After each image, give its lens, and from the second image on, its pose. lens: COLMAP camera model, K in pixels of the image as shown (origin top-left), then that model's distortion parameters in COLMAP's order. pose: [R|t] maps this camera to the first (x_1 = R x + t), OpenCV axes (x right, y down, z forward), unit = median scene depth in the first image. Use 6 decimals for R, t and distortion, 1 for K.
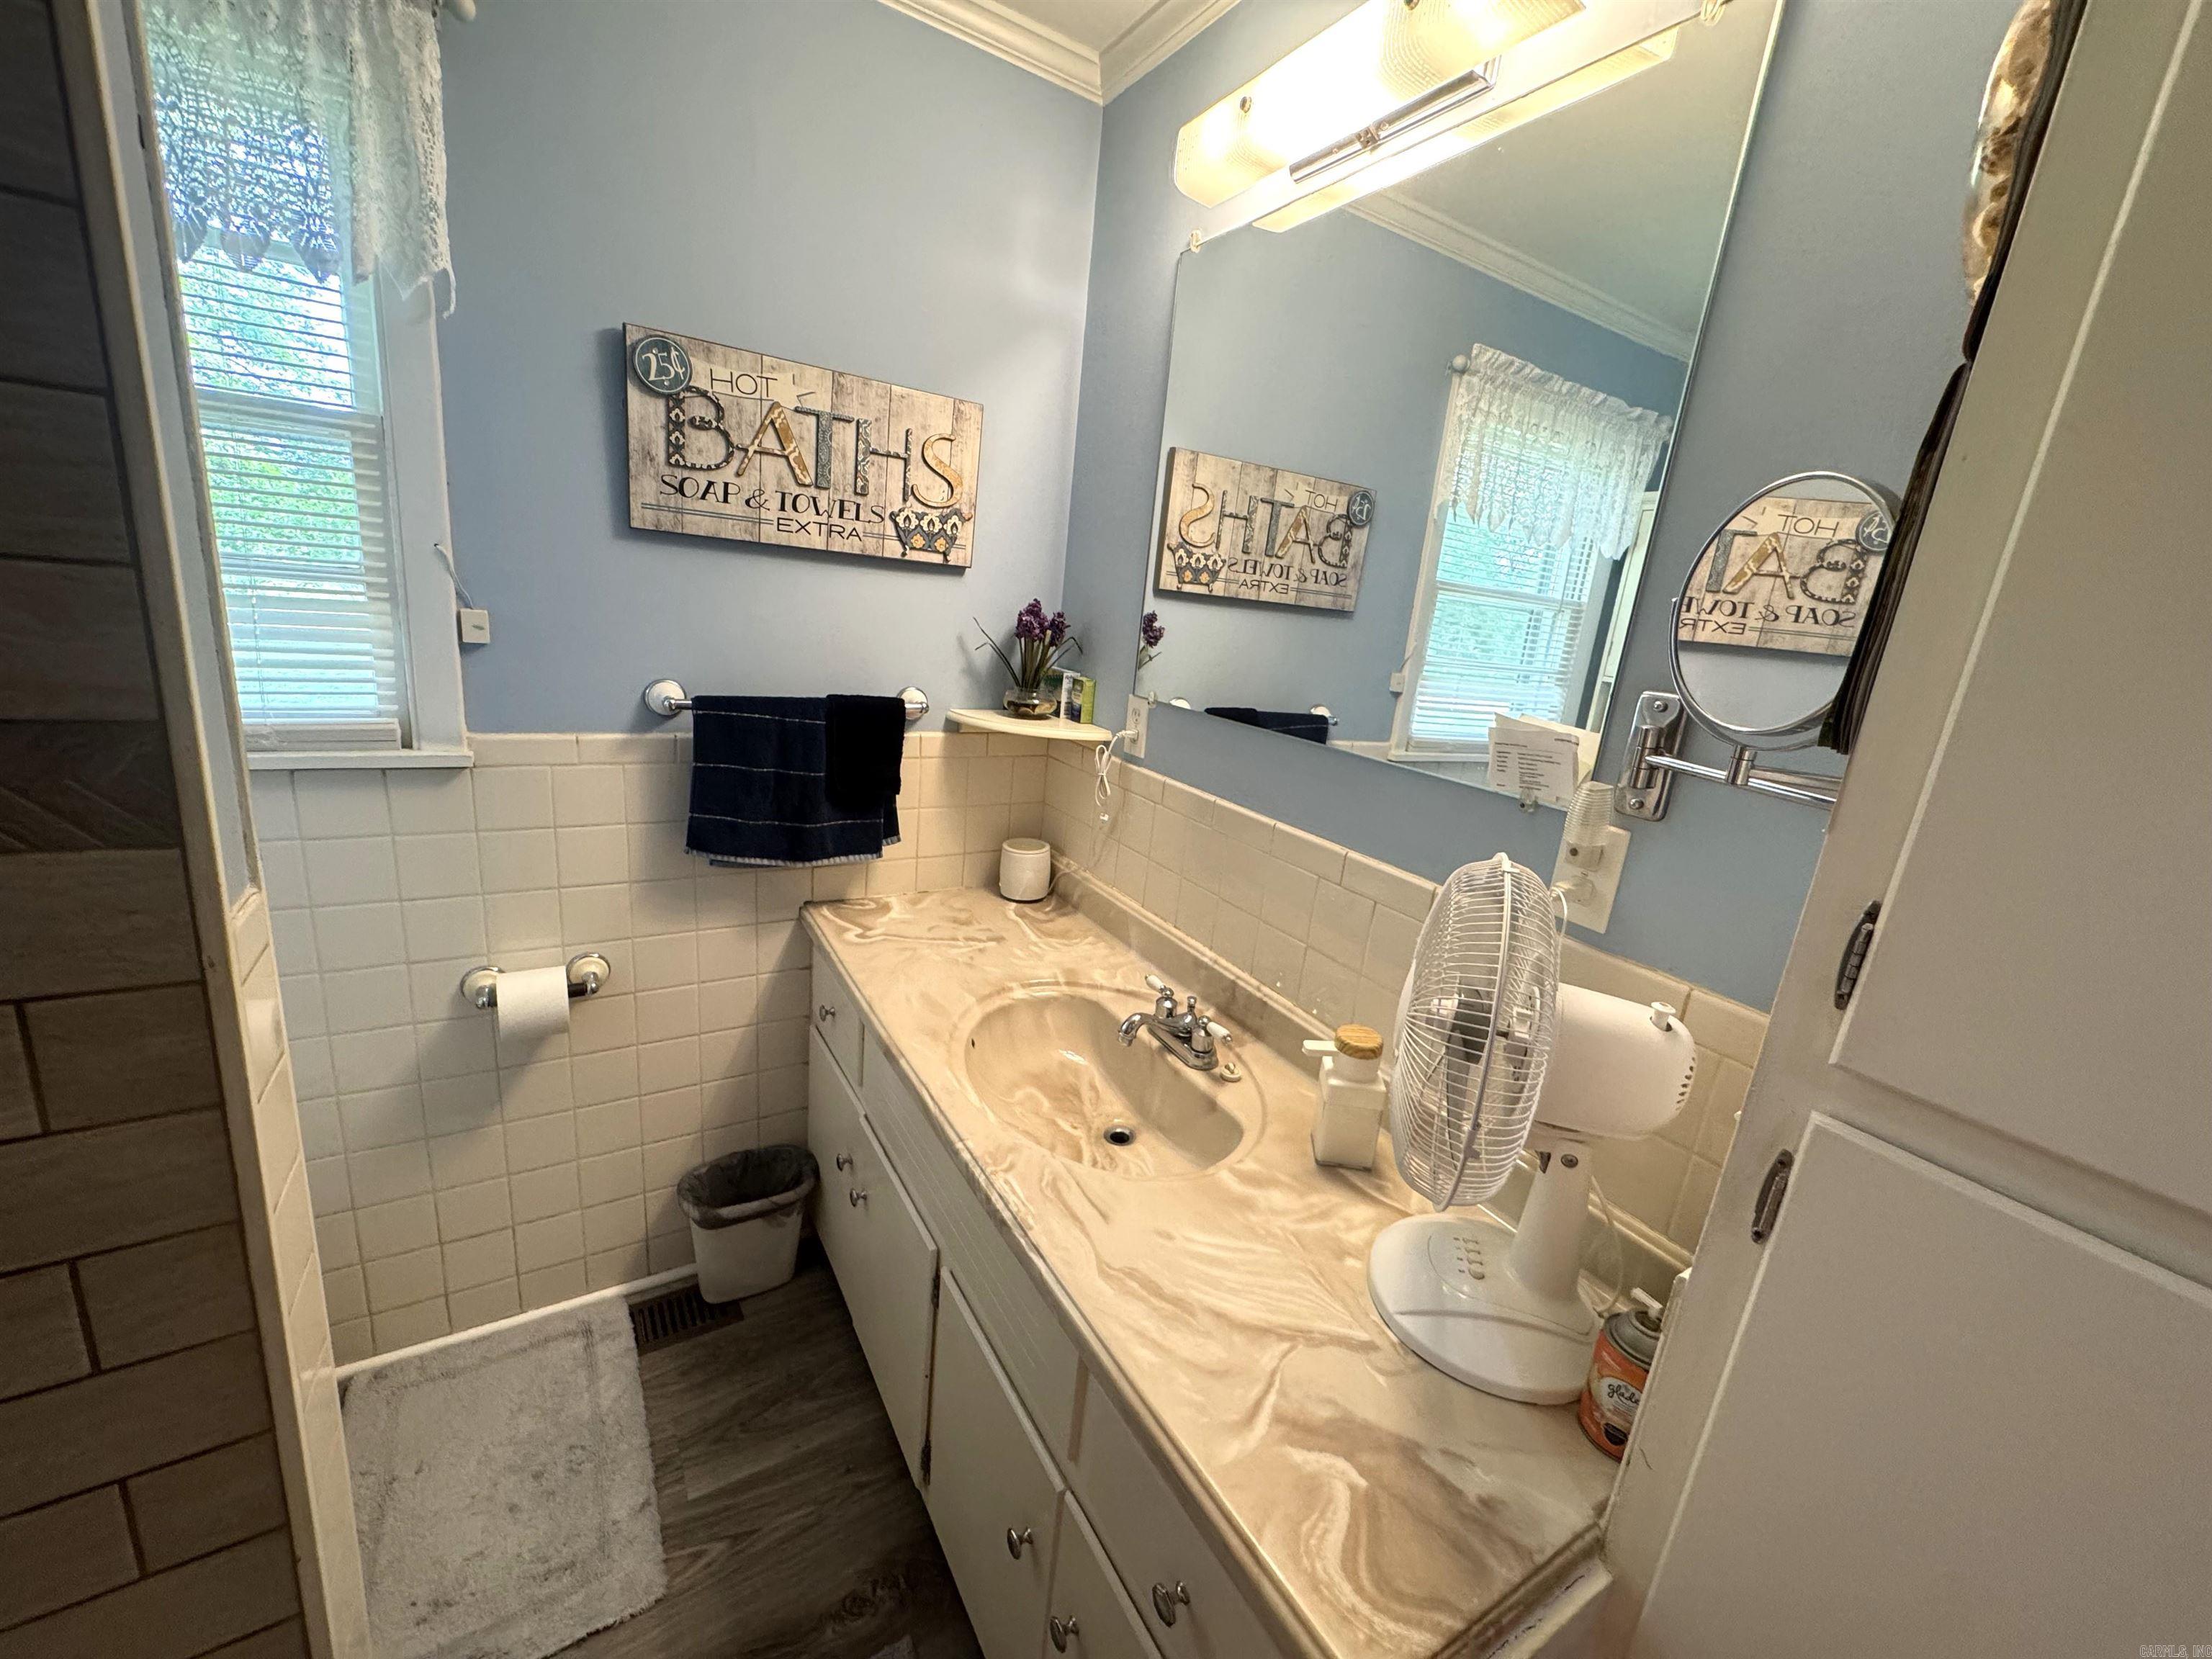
lens RADIAL K [[882.6, 0, 1101.8], [0, 882.6, 825.8], [0, 0, 1]] dist [-0.001536, 0.000085]
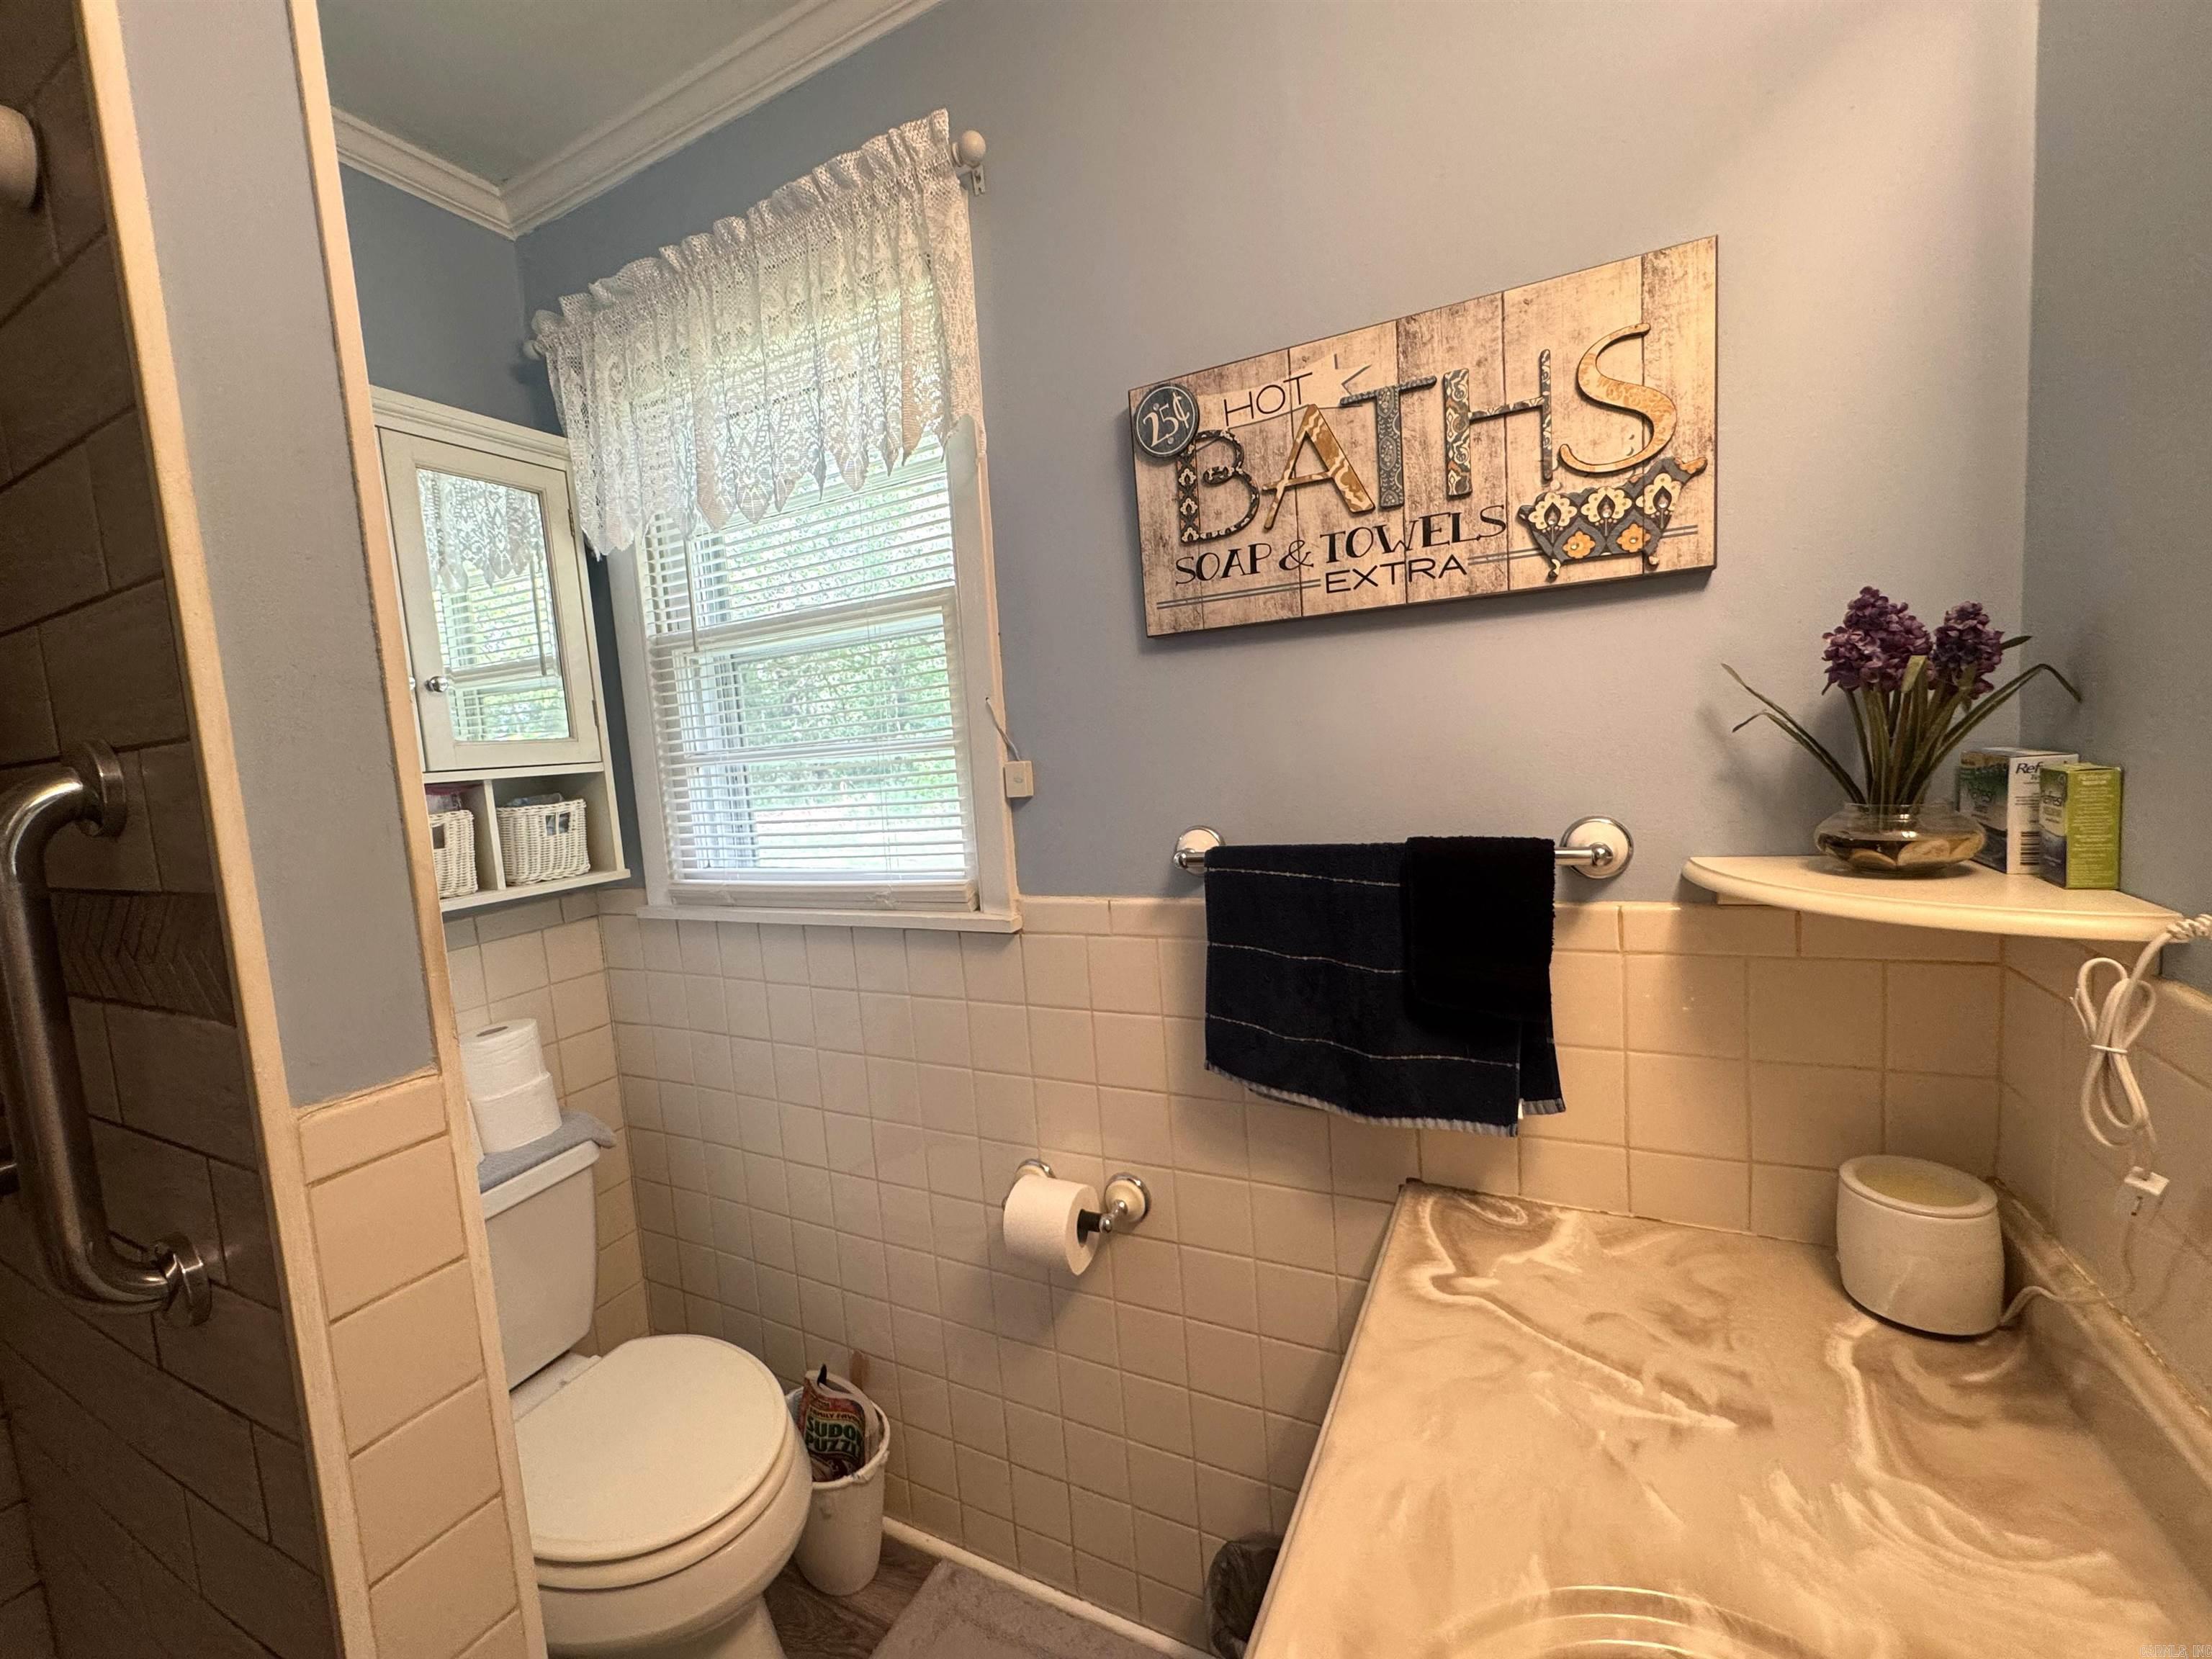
lens RADIAL K [[879.8, 0, 1106.2], [0, 879.8, 827.6], [0, 0, 1]] dist [-0.003830, 0.000630]
pose [[0.503572, -0.050877, -0.862454, 0.104935], [-0.096708, 0.988671, -0.114789, -0.071671], [0.858524, 0.141211, 0.492947, 0.564128]]
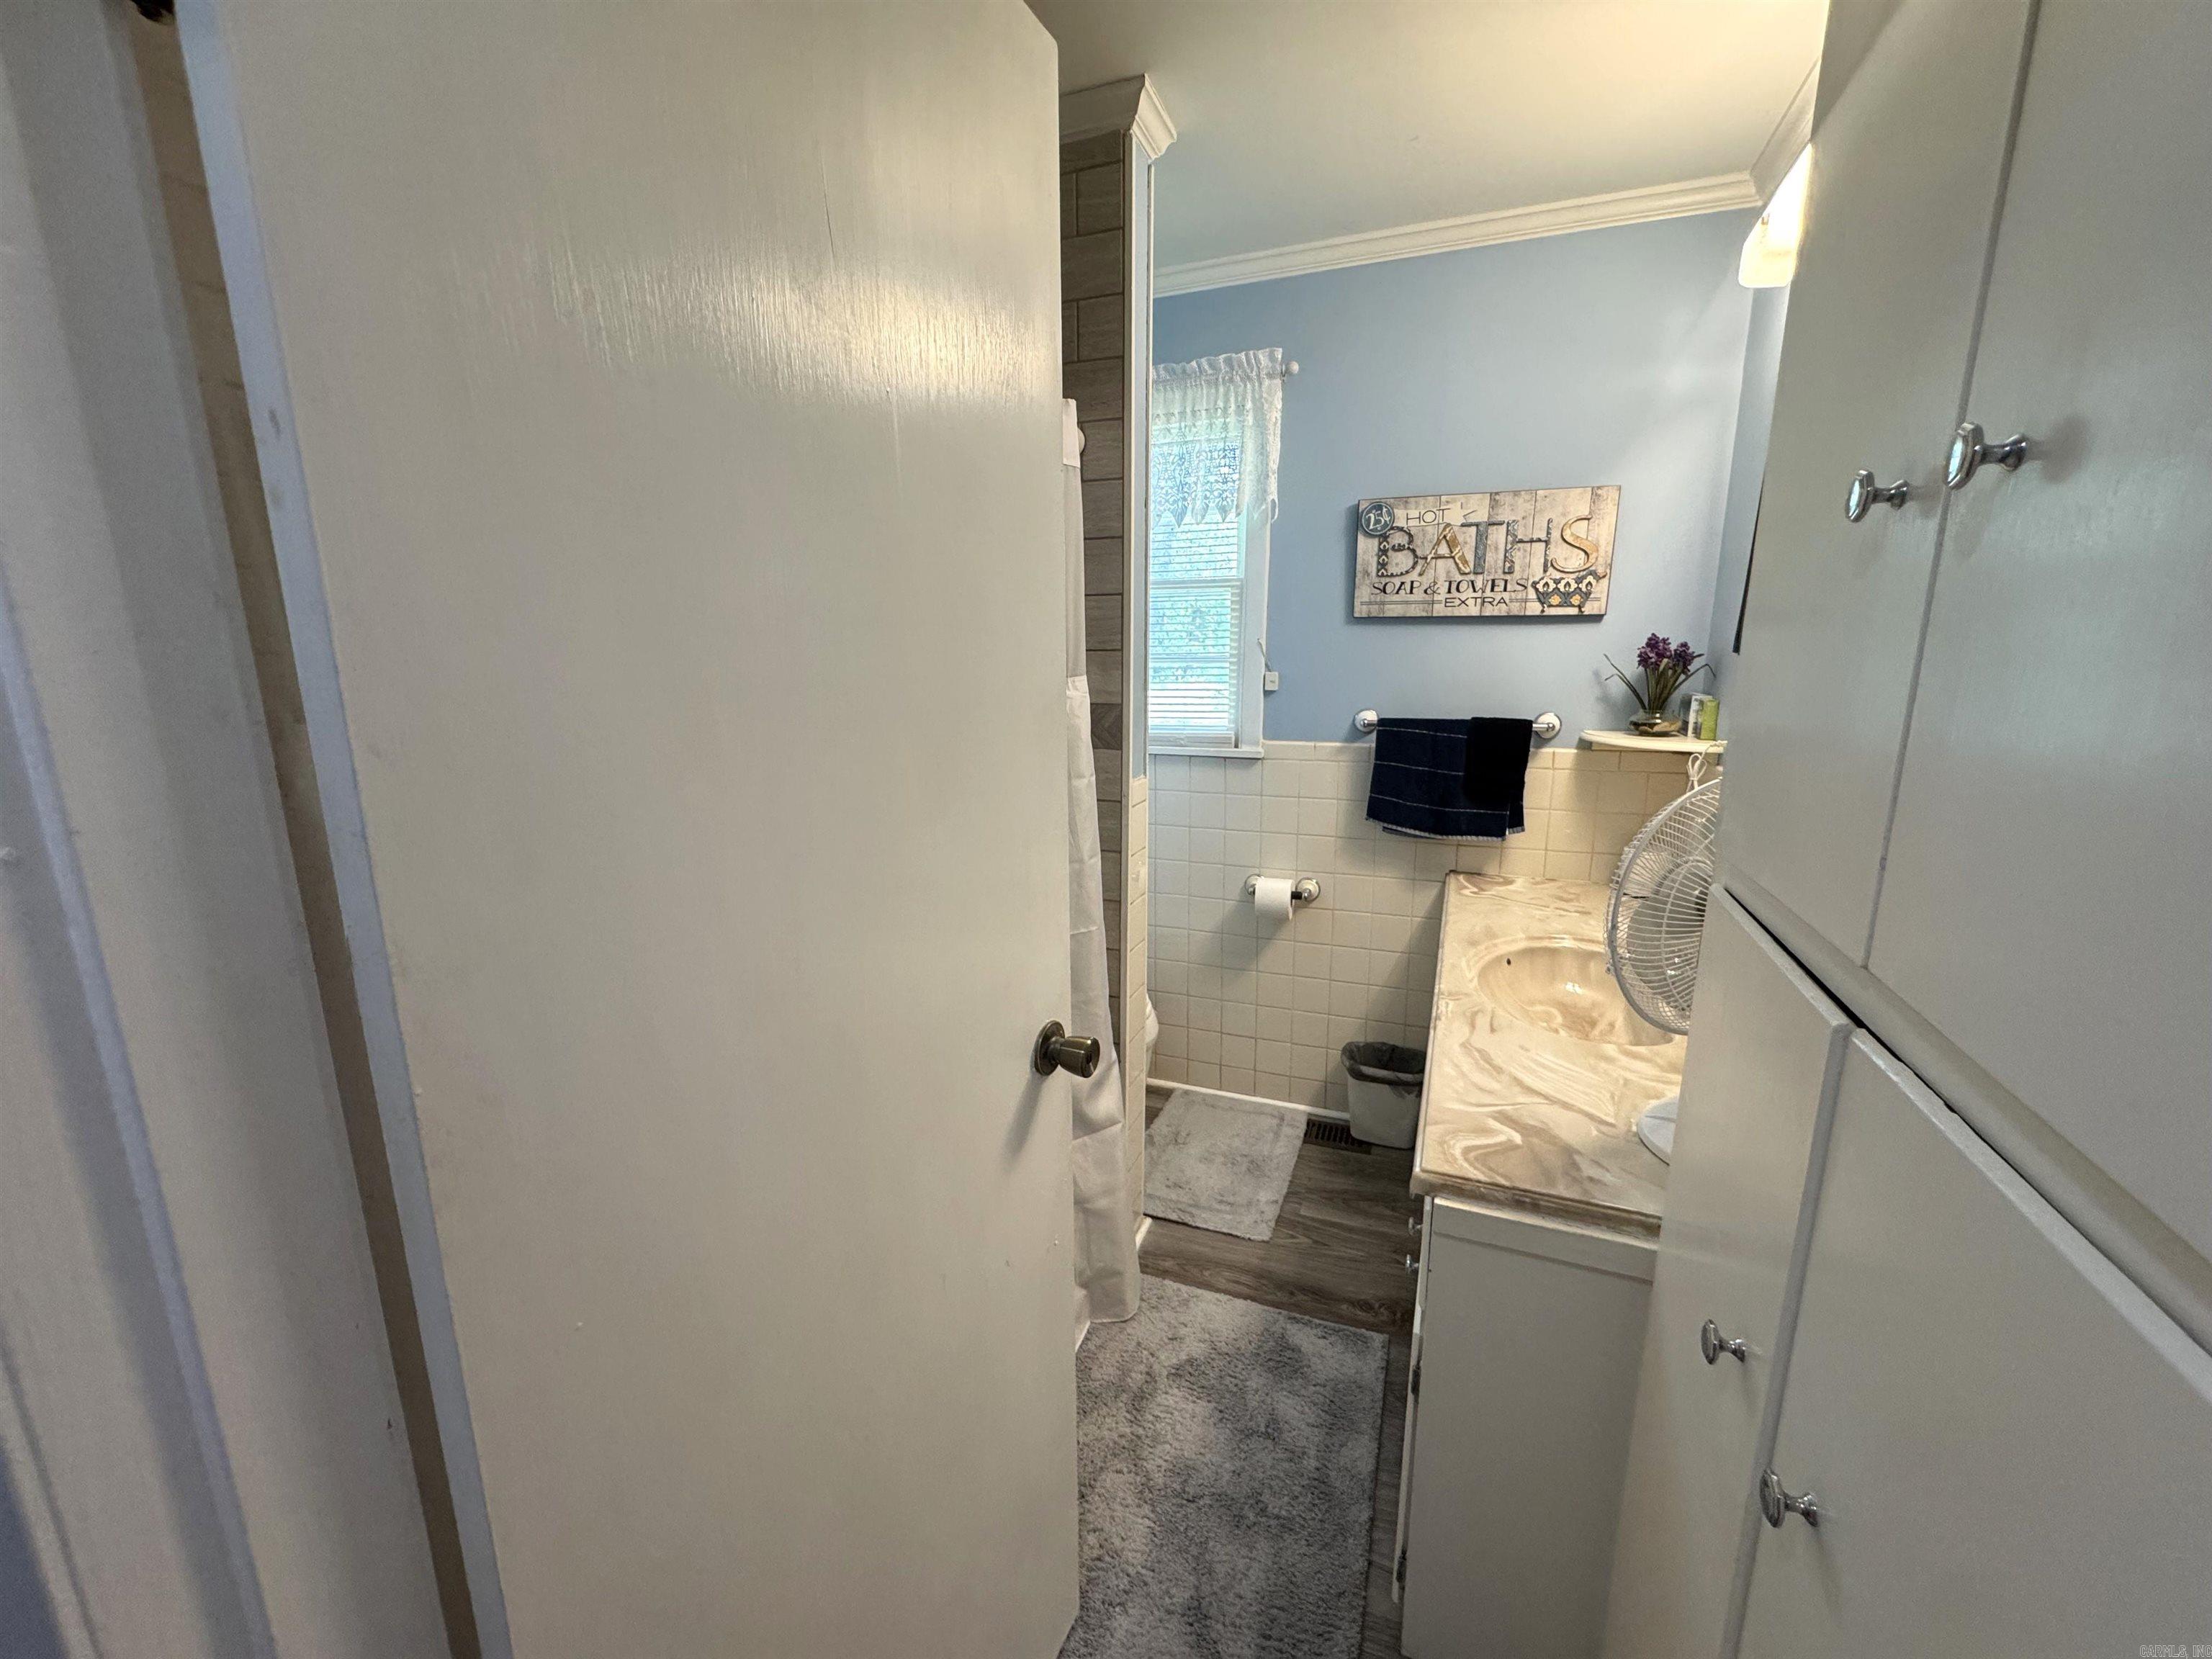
lens RADIAL K [[879.8, 0, 1106.2], [0, 879.8, 827.6], [0, 0, 1]] dist [-0.003830, 0.000630]
pose [[0.593158, 0.062152, -0.802684, 0.504290], [-0.139165, 0.989923, -0.026188, 0.150338], [0.792967, 0.127239, 0.595830, -0.283302]]
